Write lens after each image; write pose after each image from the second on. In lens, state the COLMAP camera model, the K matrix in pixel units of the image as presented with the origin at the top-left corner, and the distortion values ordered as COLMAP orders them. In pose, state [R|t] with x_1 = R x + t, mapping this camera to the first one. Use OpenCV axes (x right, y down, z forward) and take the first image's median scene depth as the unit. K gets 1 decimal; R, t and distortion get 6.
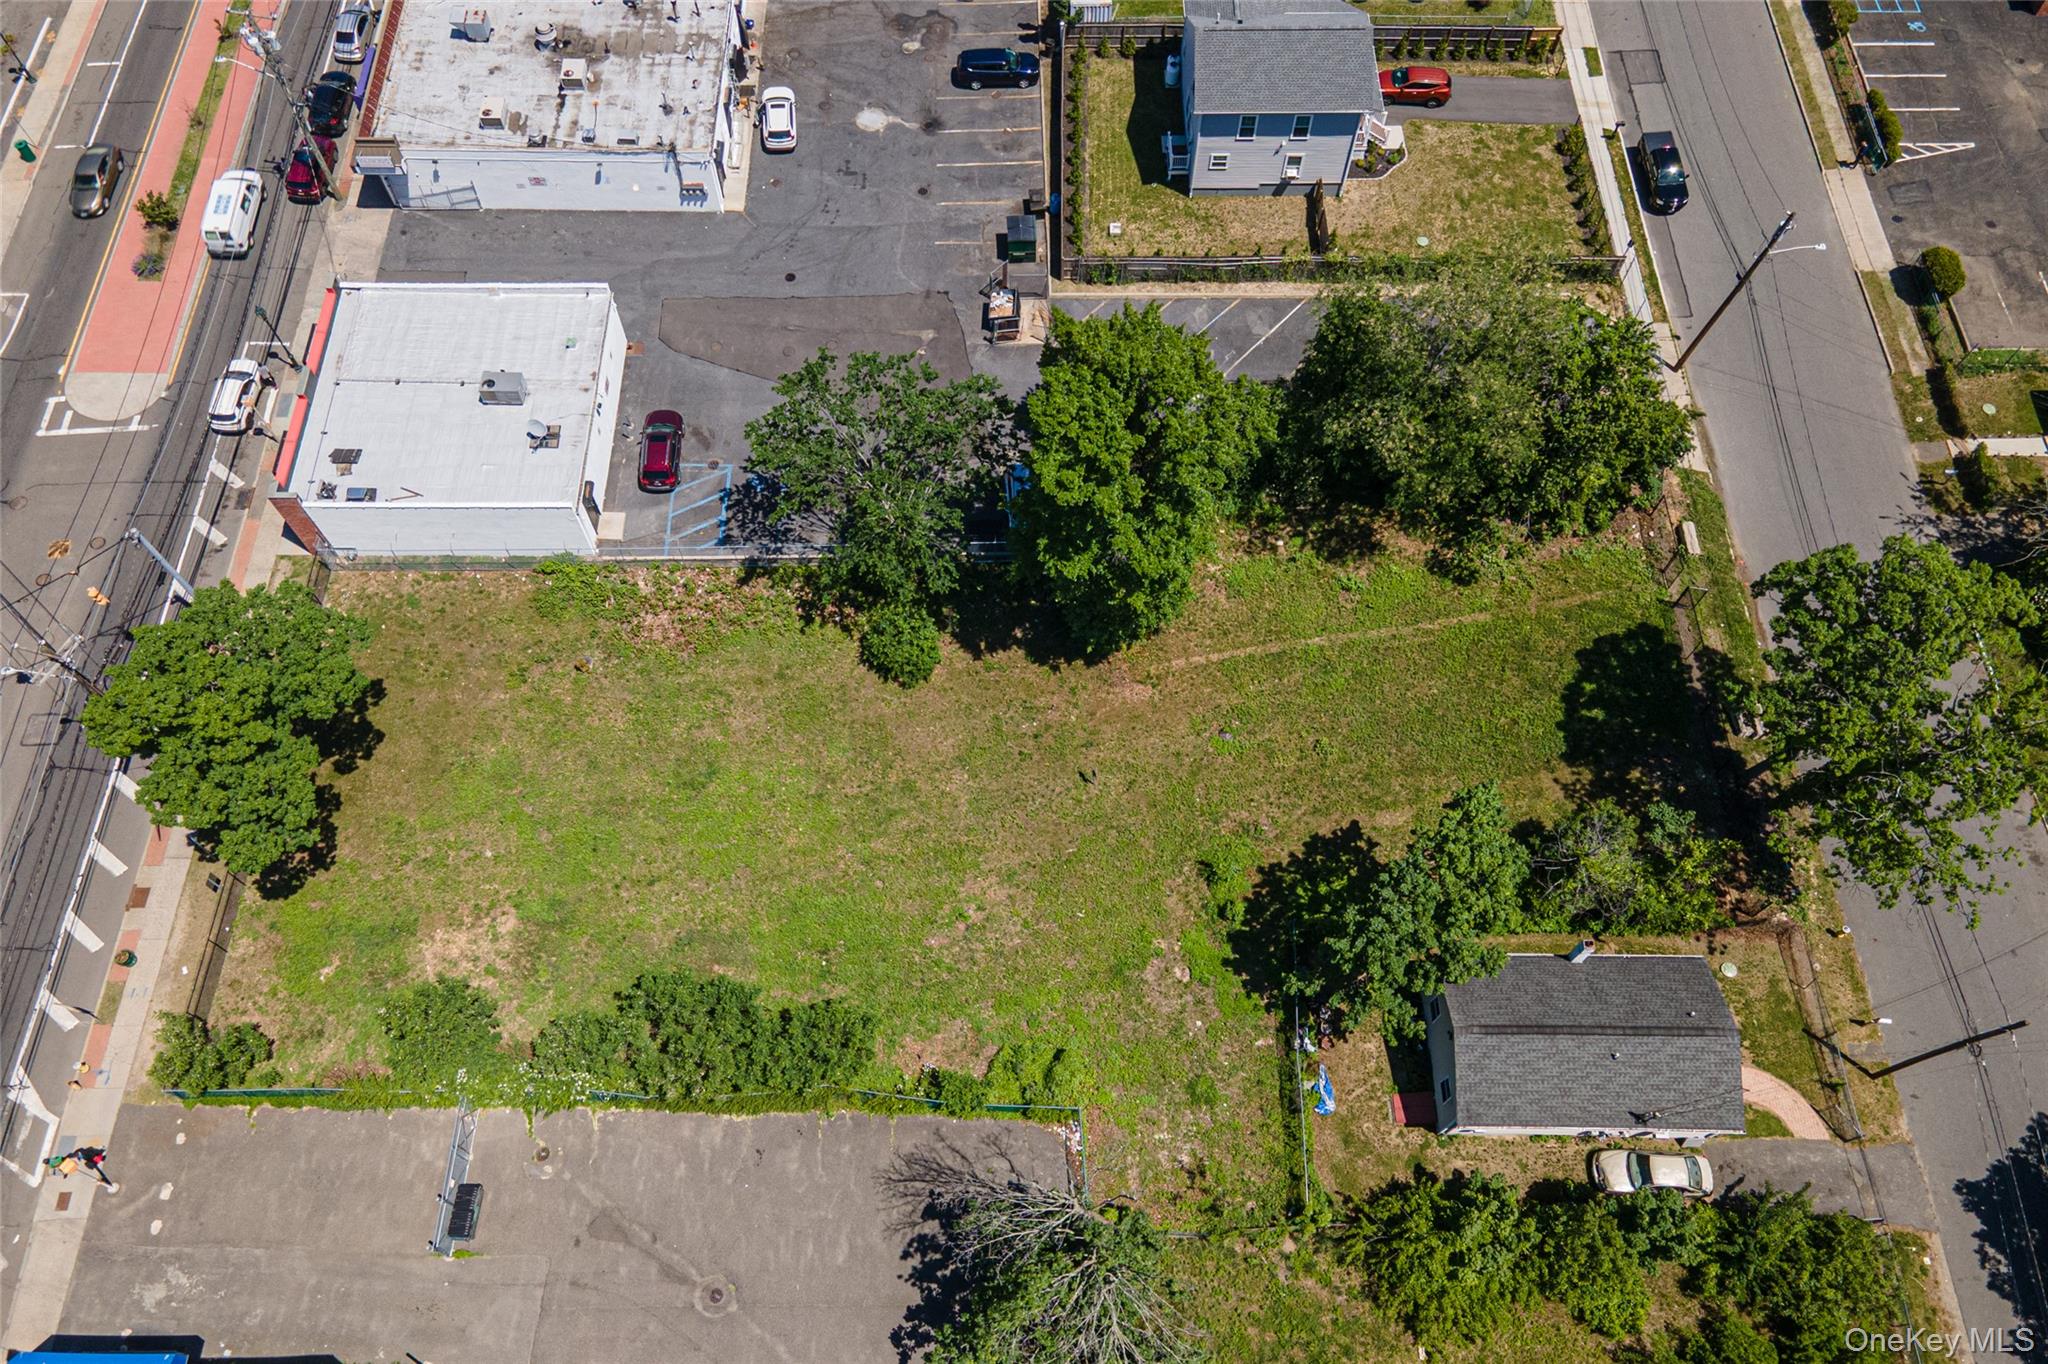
lens RADIAL K [[1496.0, 0, 1013.3], [0, 1496.0, 670.4], [0, 0, 1]] dist [0.022247, 0.033975]
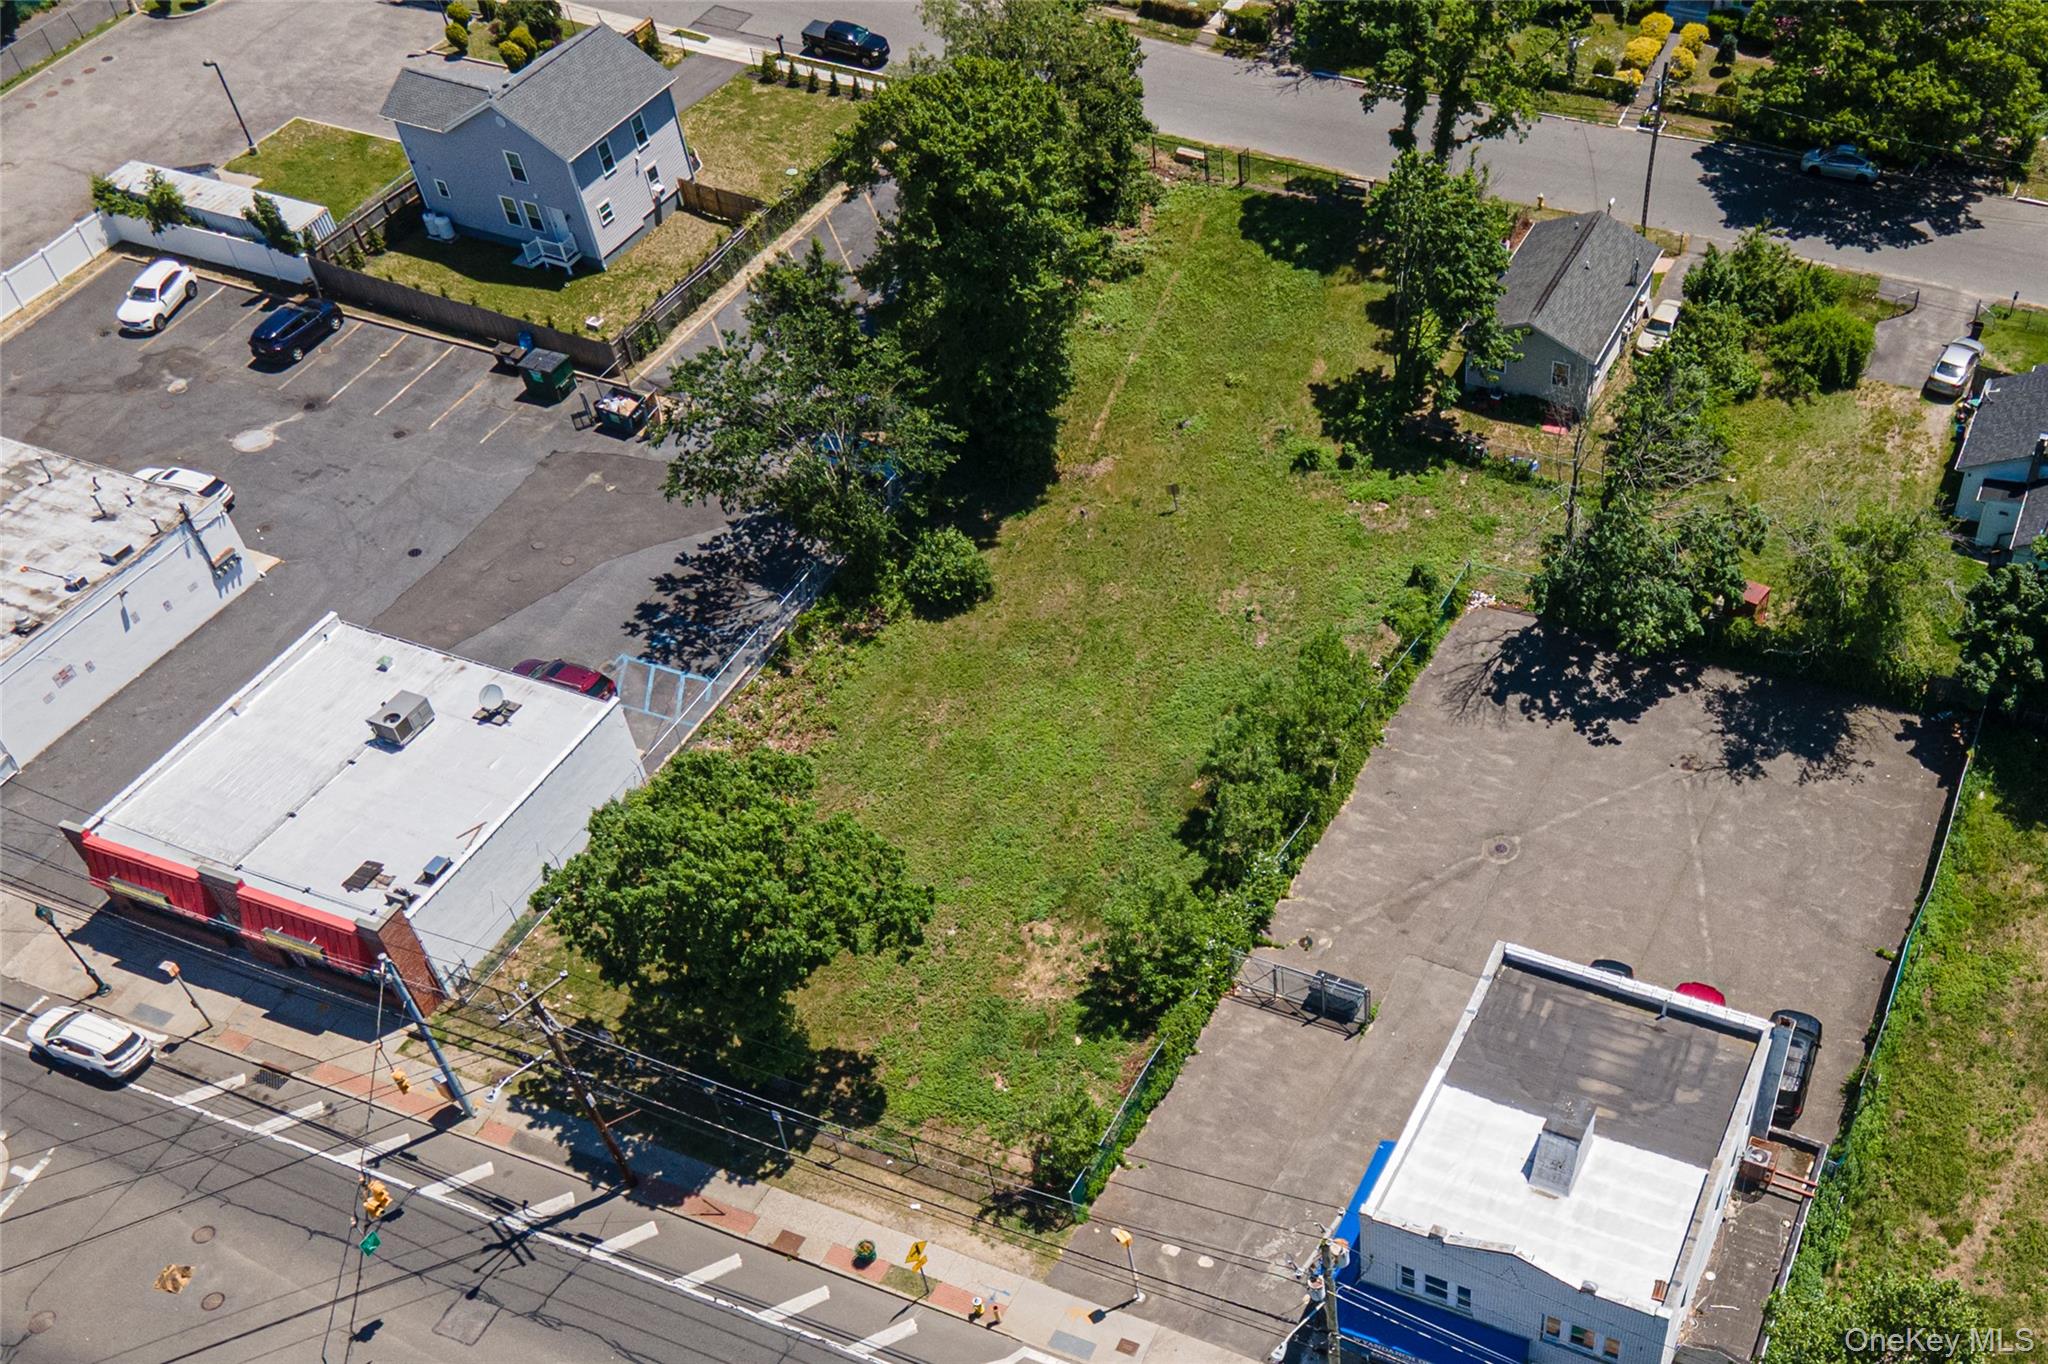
lens RADIAL K [[2060.3, 0, 1379.7], [0, 2060.3, 917.7], [0, 0, 1]] dist [0.060614, 0.000000]
pose [[0.373411, -0.695140, 0.614284, -0.944679], [0.816593, 0.560502, 0.137888, 0.147954], [-0.440159, 0.450131, 0.776944, -0.039351]]
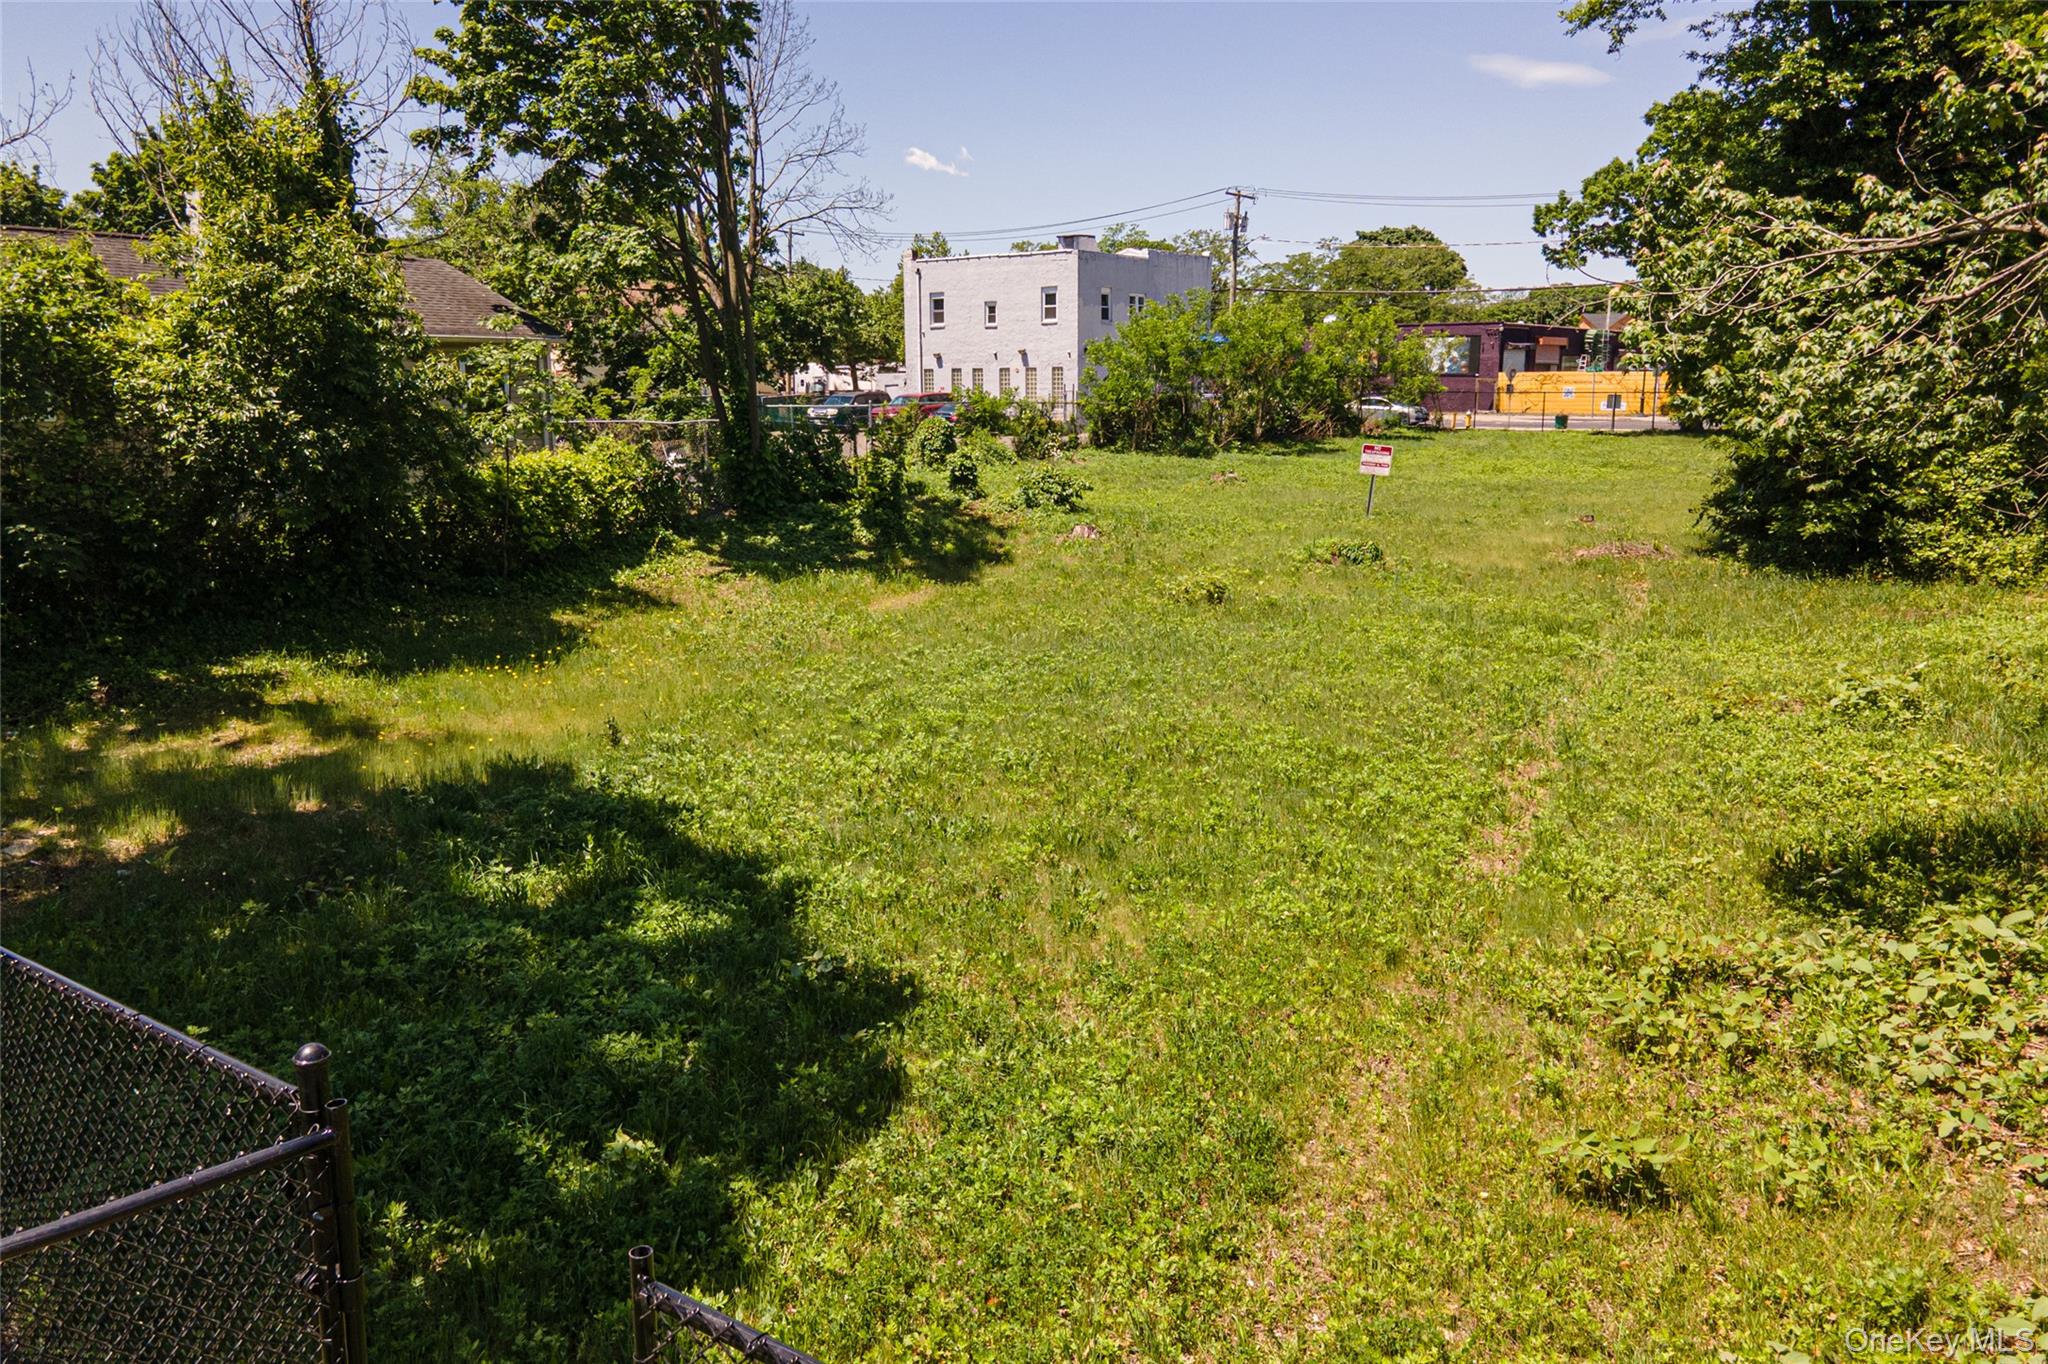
lens RADIAL K [[1496.0, 0, 1014.5], [0, 1496.0, 665.5], [0, 0, 1]] dist [0.022247, 0.033975]
pose [[-0.592007, 0.157094, -0.790474, 0.483432], [-0.706609, 0.370532, 0.602835, -0.106247], [0.387598, 0.915438, -0.108353, 1.031022]]
